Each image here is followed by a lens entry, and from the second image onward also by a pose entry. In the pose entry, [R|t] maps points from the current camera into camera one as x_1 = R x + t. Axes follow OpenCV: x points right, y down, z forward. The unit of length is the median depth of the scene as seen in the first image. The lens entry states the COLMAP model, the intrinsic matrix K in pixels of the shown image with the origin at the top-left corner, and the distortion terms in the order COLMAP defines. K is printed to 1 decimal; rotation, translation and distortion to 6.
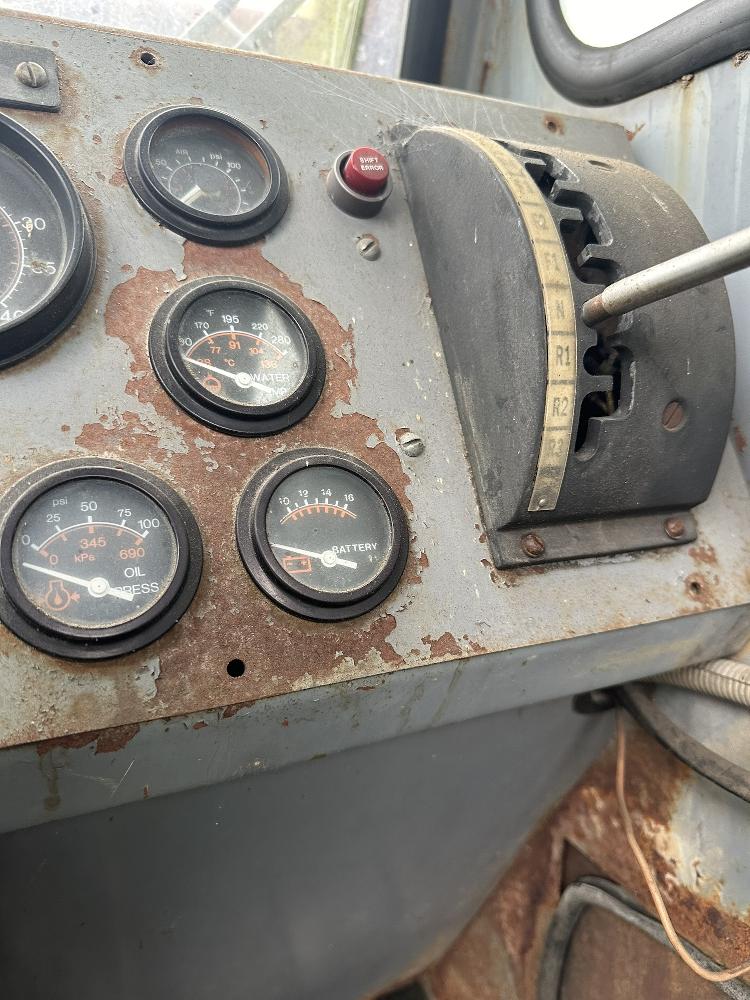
lens RADIAL K [[710.5, 0, 385.9], [0, 710.5, 501.9], [0, 0, 1]] dist [0.119000, -0.202852]
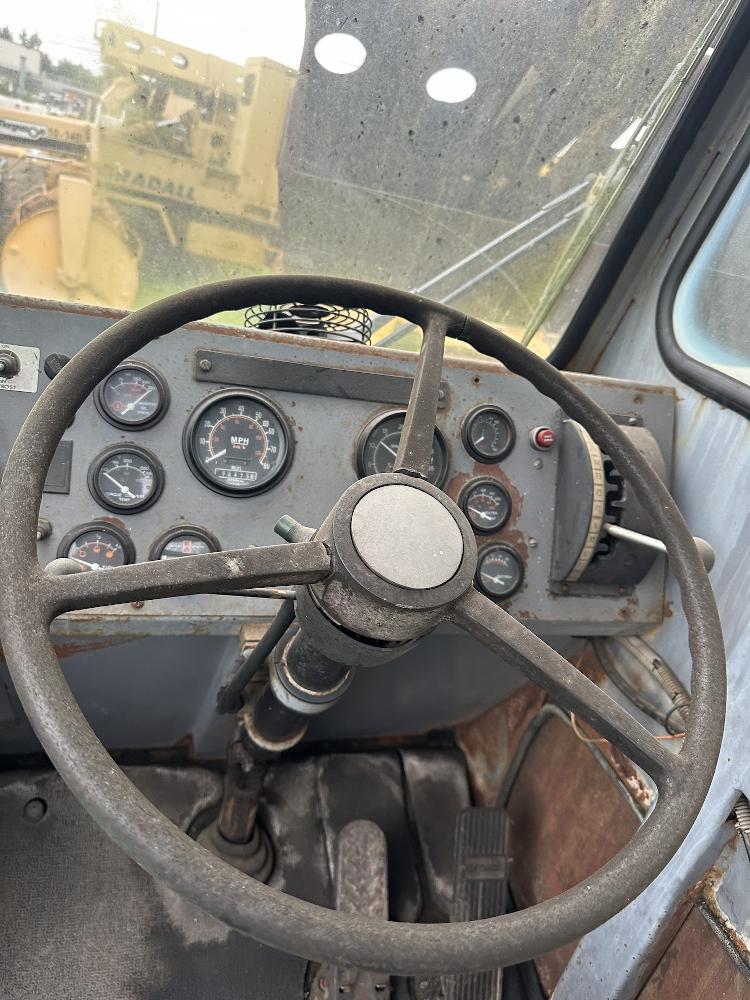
lens RADIAL K [[710.5, 0, 385.9], [0, 710.5, 501.9], [0, 0, 1]] dist [0.119000, -0.202852]
pose [[0.963245, 0.257682, -0.075882, -0.347139], [-0.231340, 0.939343, 0.253213, -0.803601], [0.136528, -0.226352, 0.964430, -1.728266]]
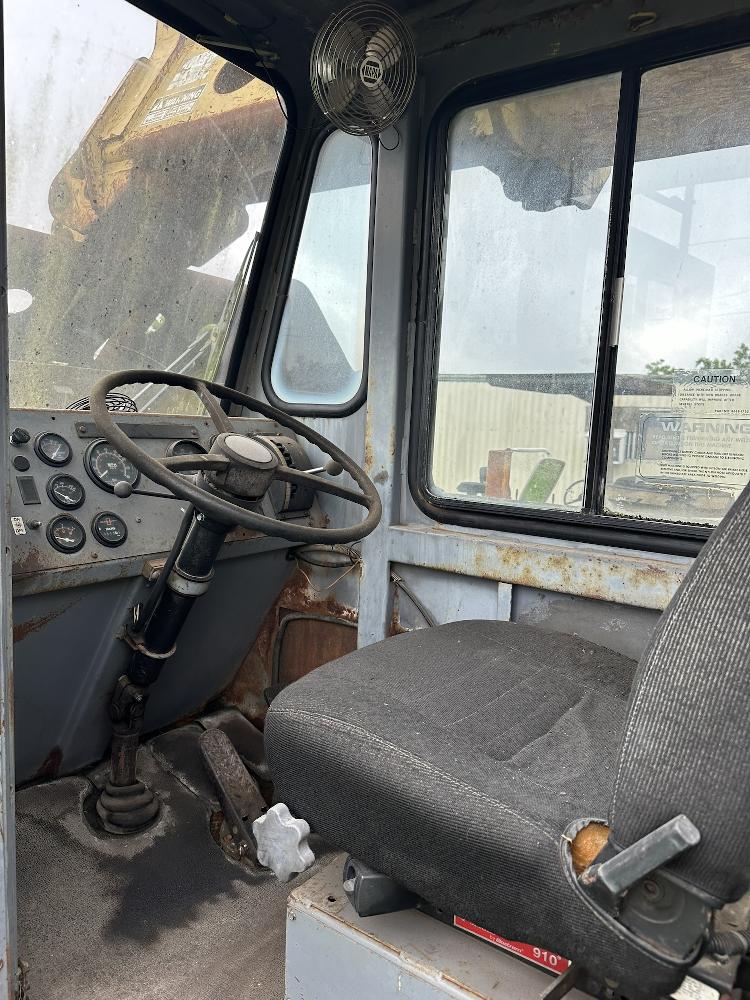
lens RADIAL K [[710.5, 0, 385.9], [0, 710.5, 501.9], [0, 0, 1]] dist [0.119000, -0.202852]
pose [[0.867070, -0.025046, 0.497556, -1.797644], [0.056226, 0.997274, -0.047782, 0.252333], [-0.495003, 0.069405, 0.866115, -4.061411]]
